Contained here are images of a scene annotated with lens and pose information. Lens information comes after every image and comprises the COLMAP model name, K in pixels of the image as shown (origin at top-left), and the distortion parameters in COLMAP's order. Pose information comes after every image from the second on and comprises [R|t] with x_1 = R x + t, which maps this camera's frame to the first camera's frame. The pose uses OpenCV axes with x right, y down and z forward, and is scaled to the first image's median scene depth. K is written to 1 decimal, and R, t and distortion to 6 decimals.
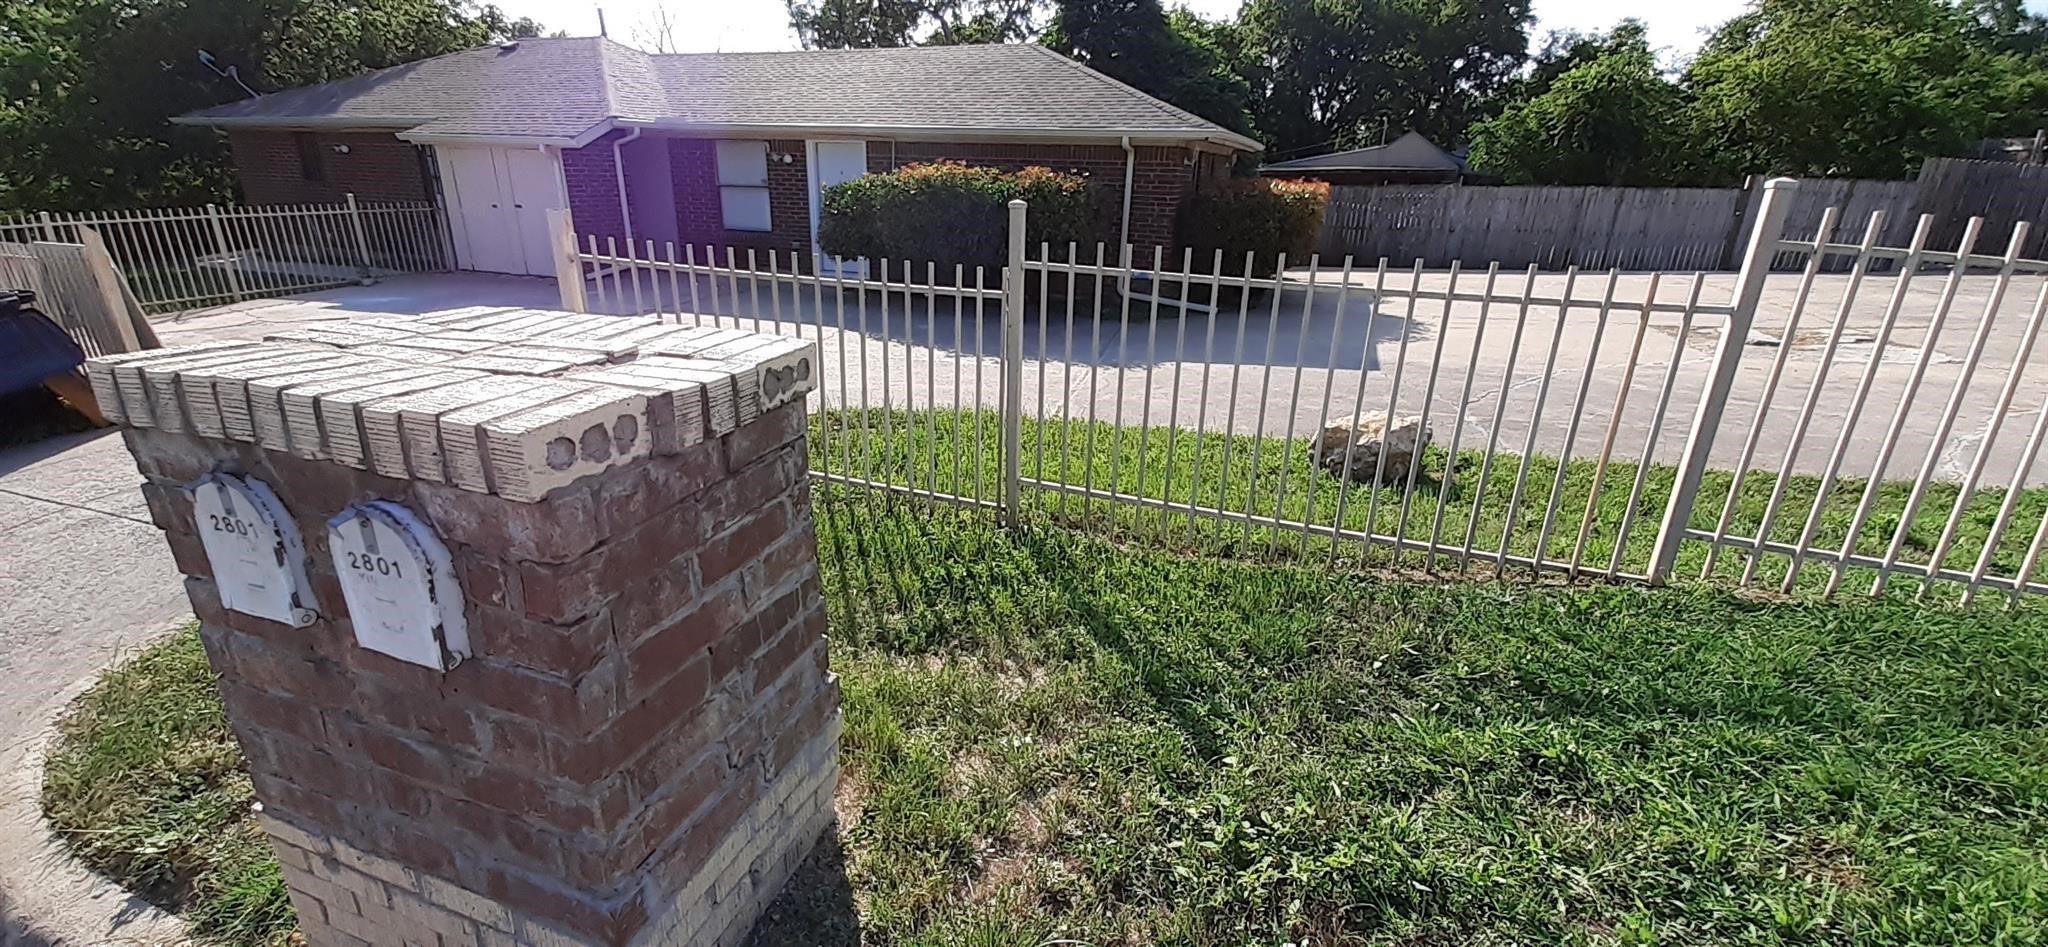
lens RADIAL K [[821.8, 0, 1013.7], [0, 821.8, 468.2], [0, 0, 1]] dist [0.001564, -0.004615]
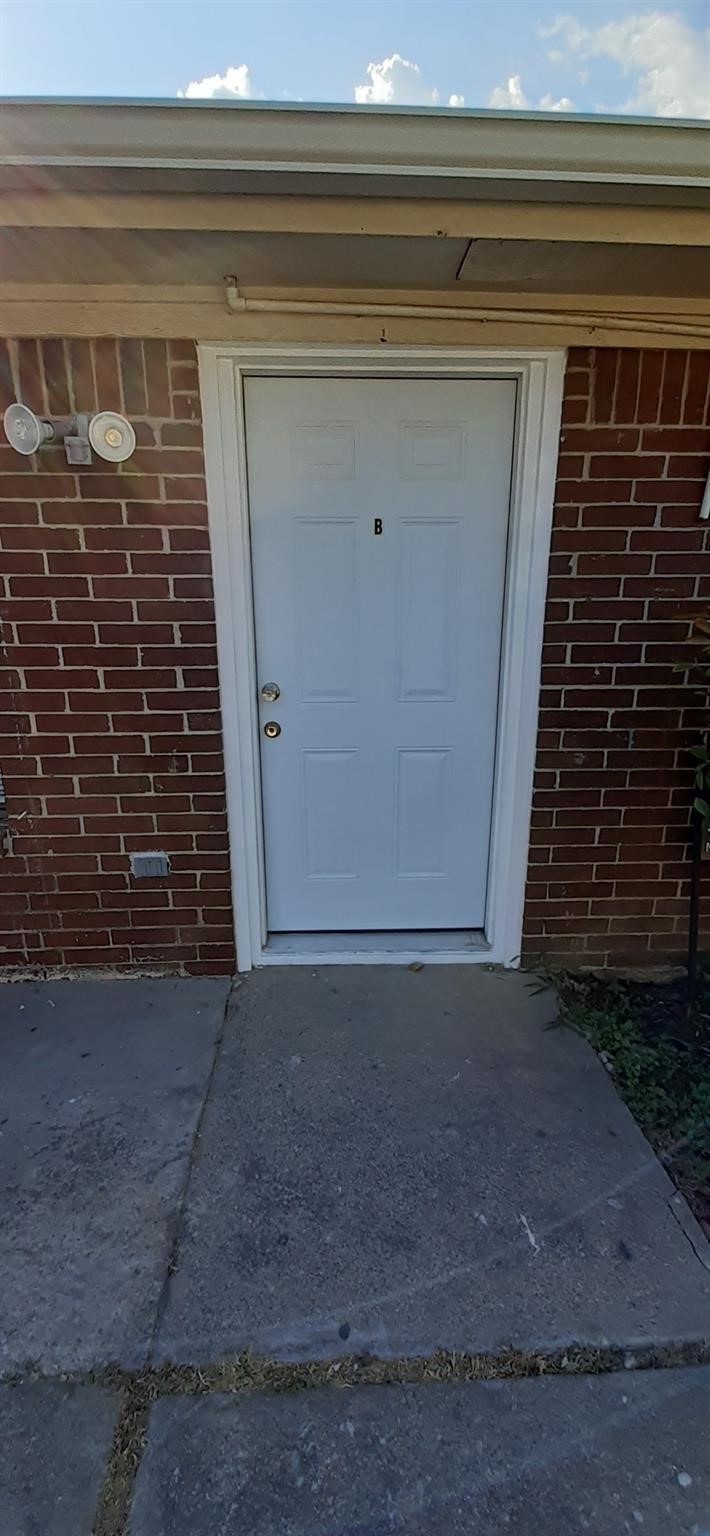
lens RADIAL K [[616.4, 0, 361.5], [0, 616.4, 770.3], [0, 0, 1]] dist [0.001564, -0.004615]
pose [[0.917281, -0.130867, 0.376125, -0.275720], [0.158124, 0.986509, -0.042388, -0.285181], [-0.365504, 0.098356, 0.925599, 0.841621]]
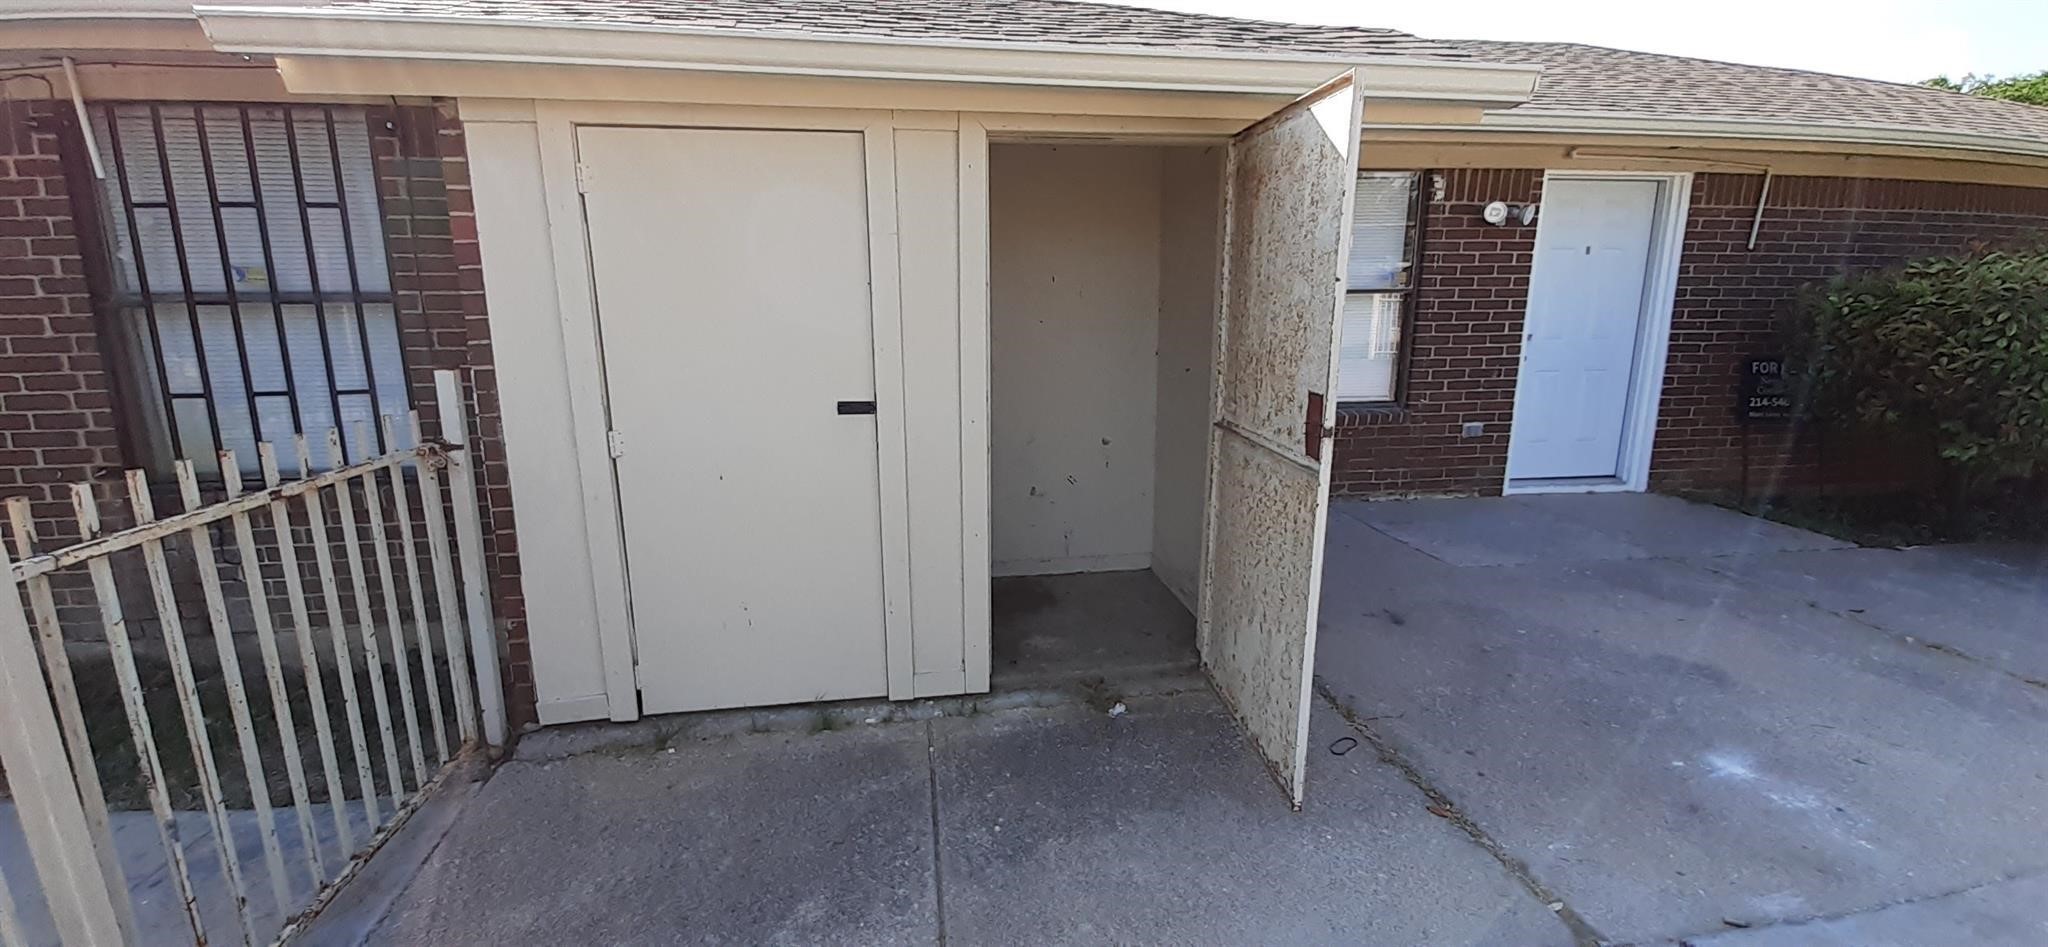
lens RADIAL K [[821.8, 0, 1012.3], [0, 821.8, 467.6], [0, 0, 1]] dist [0.001564, -0.004615]
pose [[0.877772, -0.126010, 0.462210, -0.658363], [0.188615, 0.977767, -0.091629, -0.263682], [-0.440387, 0.167609, 0.882024, 0.763432]]
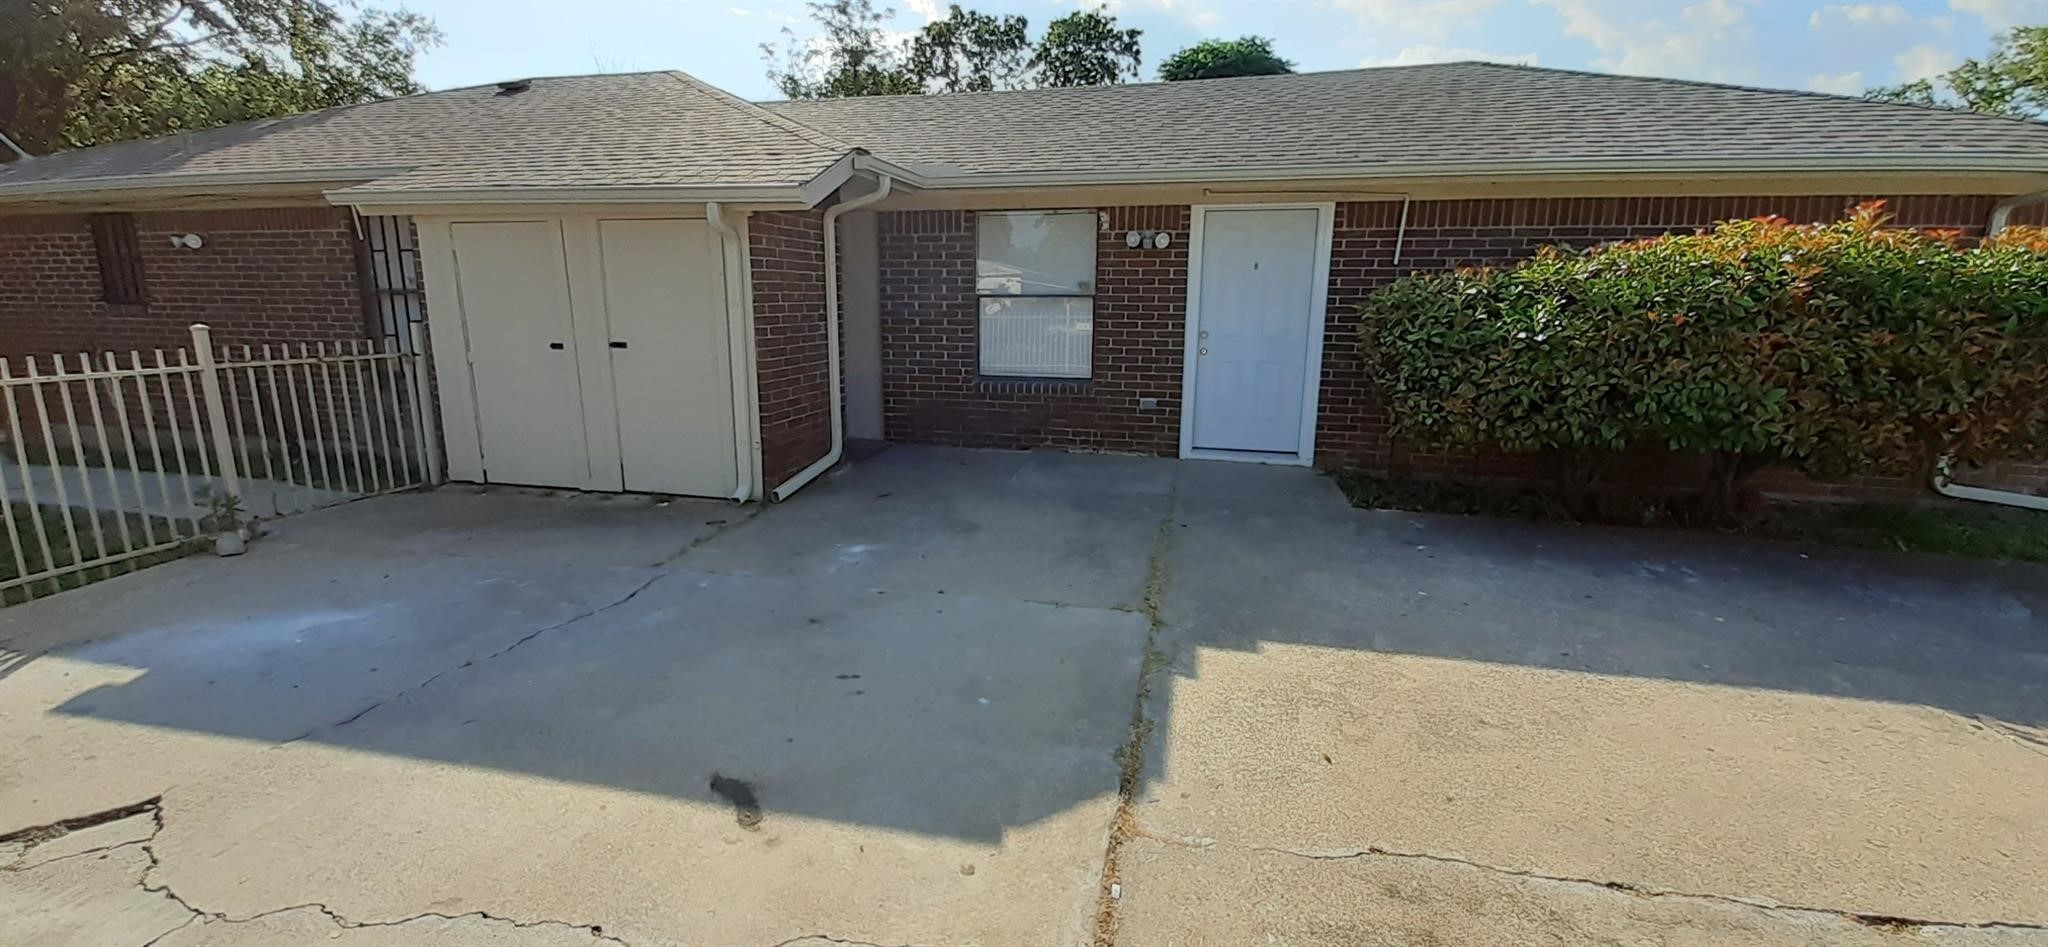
lens RADIAL K [[821.8, 0, 1017.4], [0, 821.8, 463.2], [0, 0, 1]] dist [0.001564, -0.004615]
pose [[0.991979, -0.040928, 0.119597, -0.416823], [0.057937, 0.988112, -0.142404, -0.168477], [-0.112347, 0.148190, 0.982557, 0.514910]]
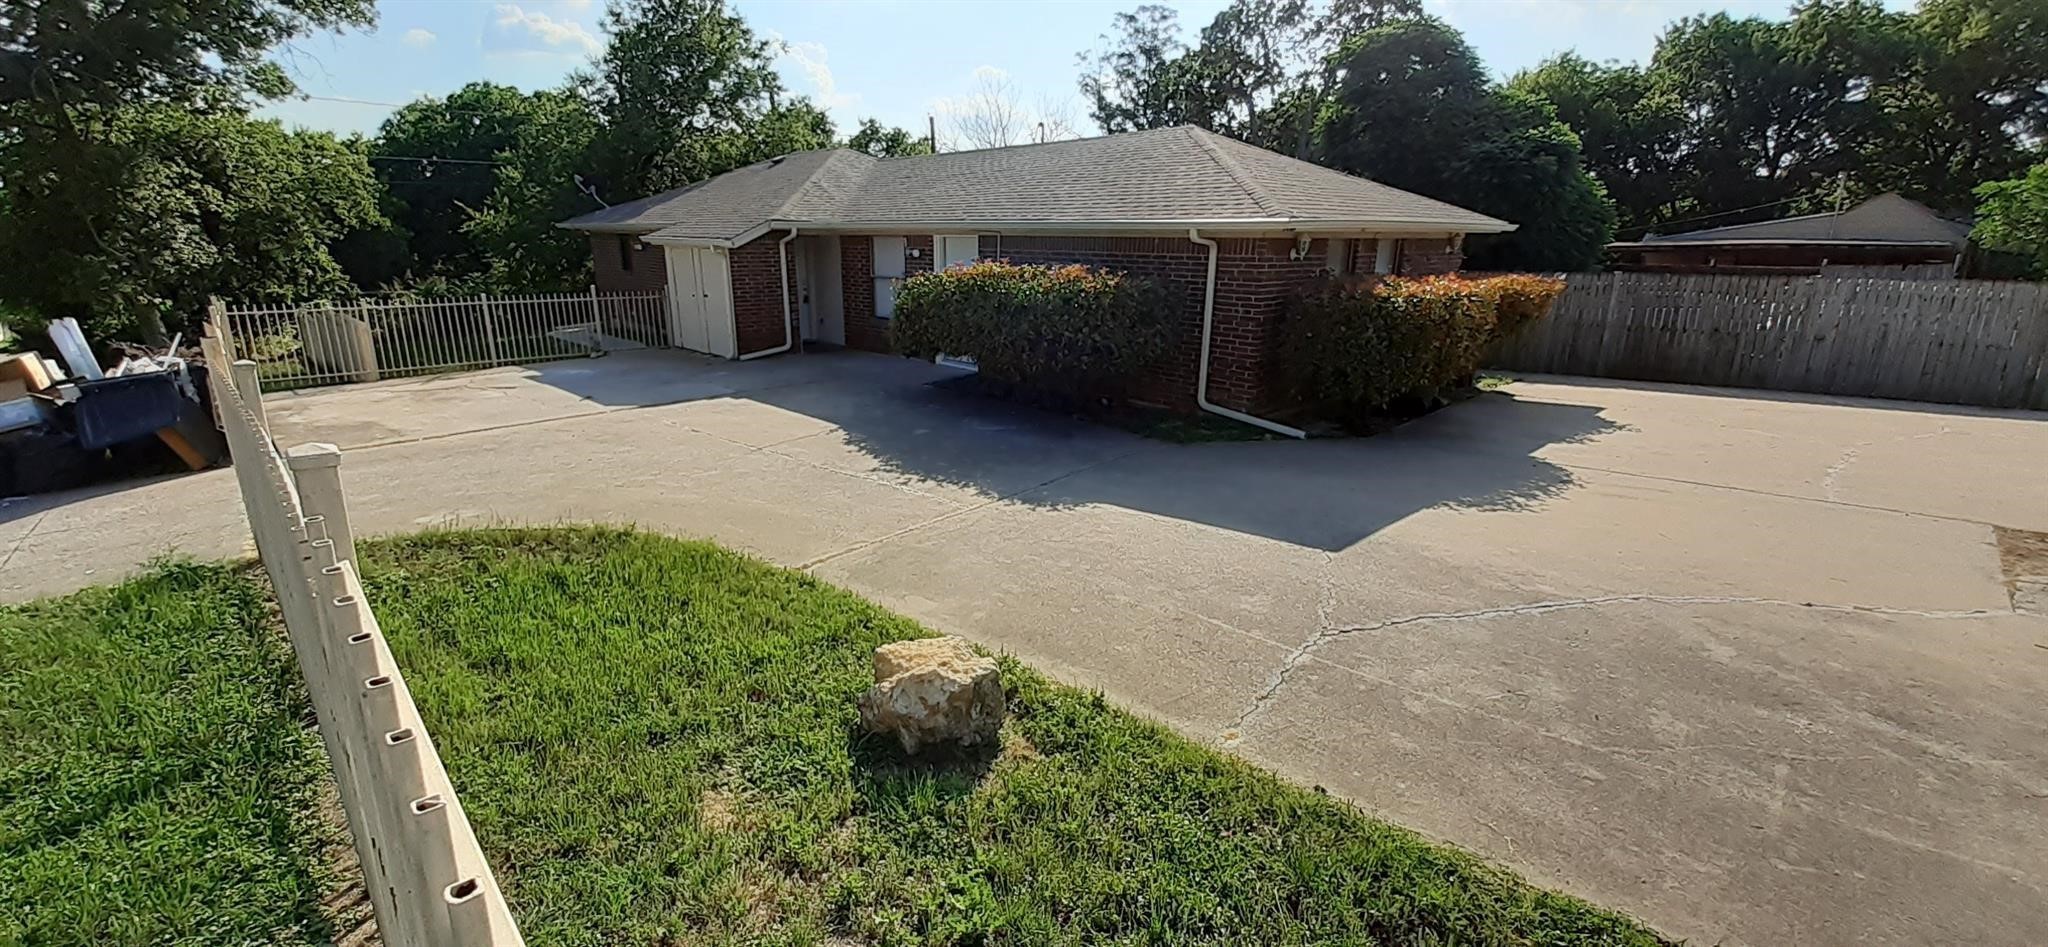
lens RADIAL K [[821.8, 0, 1007.3], [0, 821.8, 462.0], [0, 0, 1]] dist [0.001564, -0.004615]
pose [[0.905098, 0.095894, -0.414248, 0.271723], [-0.133040, 0.989188, -0.061697, -0.066690], [0.403853, 0.110953, 0.908071, 0.132711]]
